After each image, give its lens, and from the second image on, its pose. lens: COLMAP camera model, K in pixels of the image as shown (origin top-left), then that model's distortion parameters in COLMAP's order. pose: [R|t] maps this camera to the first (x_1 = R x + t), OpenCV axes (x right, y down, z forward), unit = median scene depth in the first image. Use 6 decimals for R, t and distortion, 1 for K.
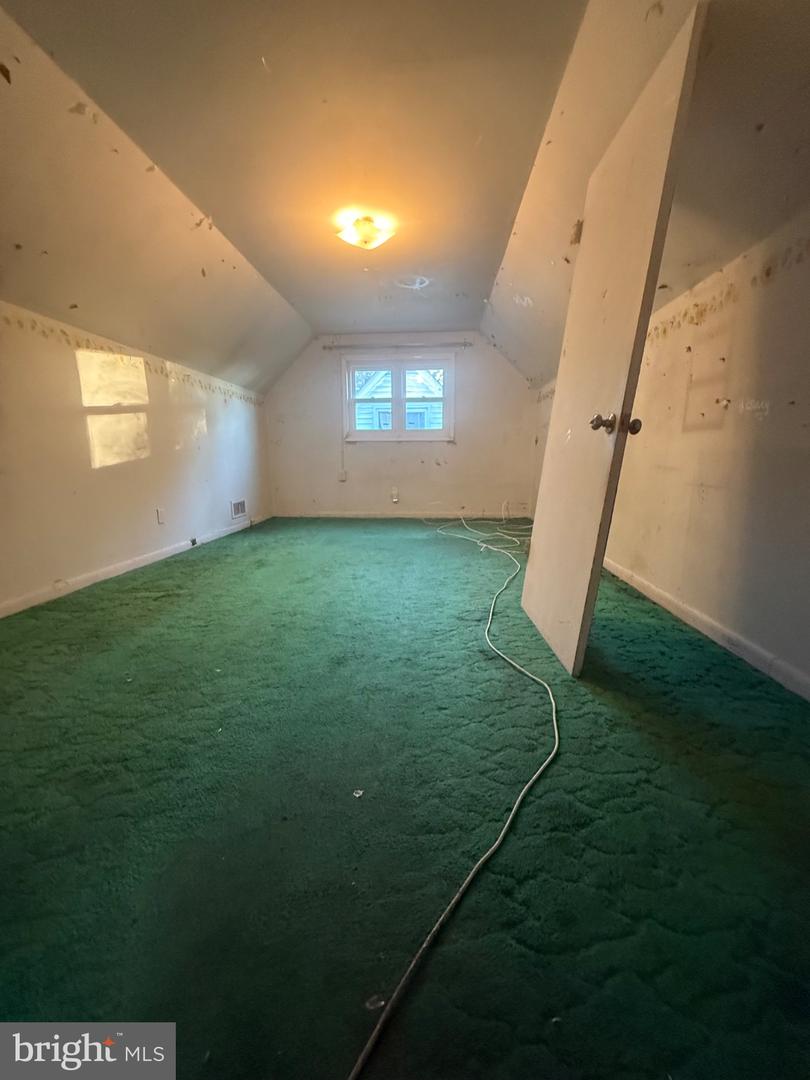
lens RADIAL K [[437.0, 0, 403.5], [0, 437.0, 543.2], [0, 0, 1]] dist [-0.002475, 0.000602]
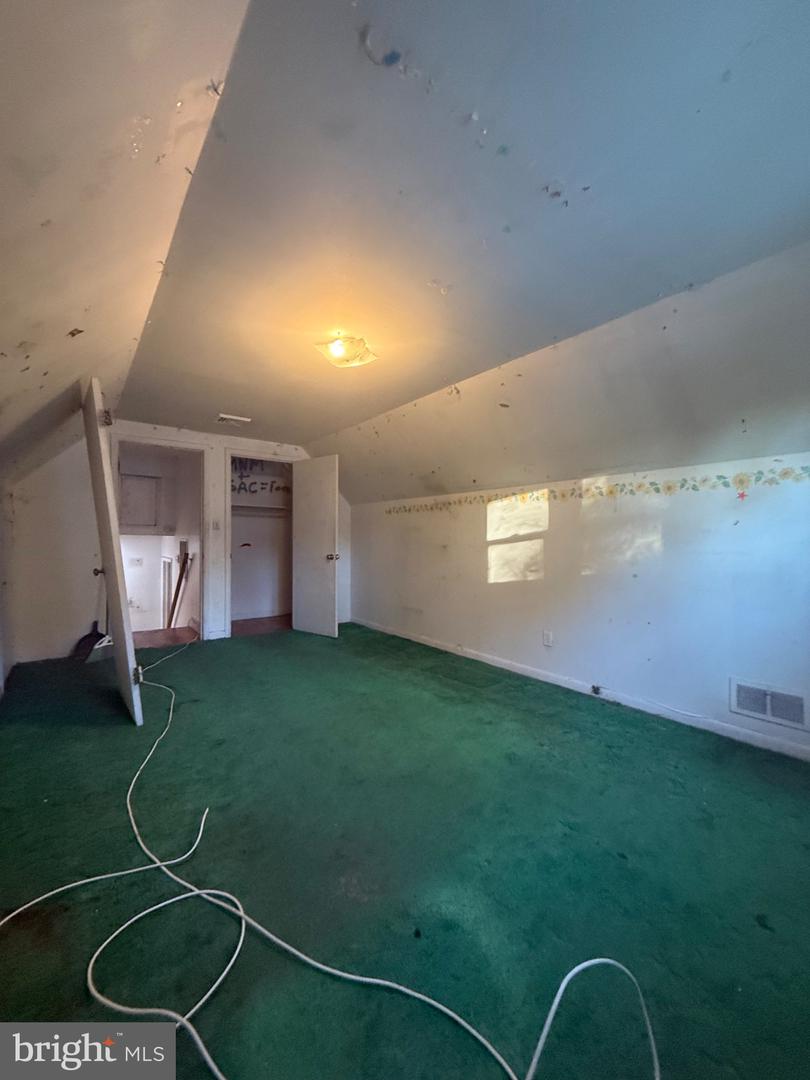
lens RADIAL K [[437.0, 0, 405.9], [0, 437.0, 535.3], [0, 0, 1]] dist [-0.002475, 0.000602]
pose [[-0.747443, 0.001066, -0.664325, 0.391789], [-0.123492, 0.982346, 0.140519, -0.447341], [0.652747, 0.187069, -0.734117, 1.681540]]
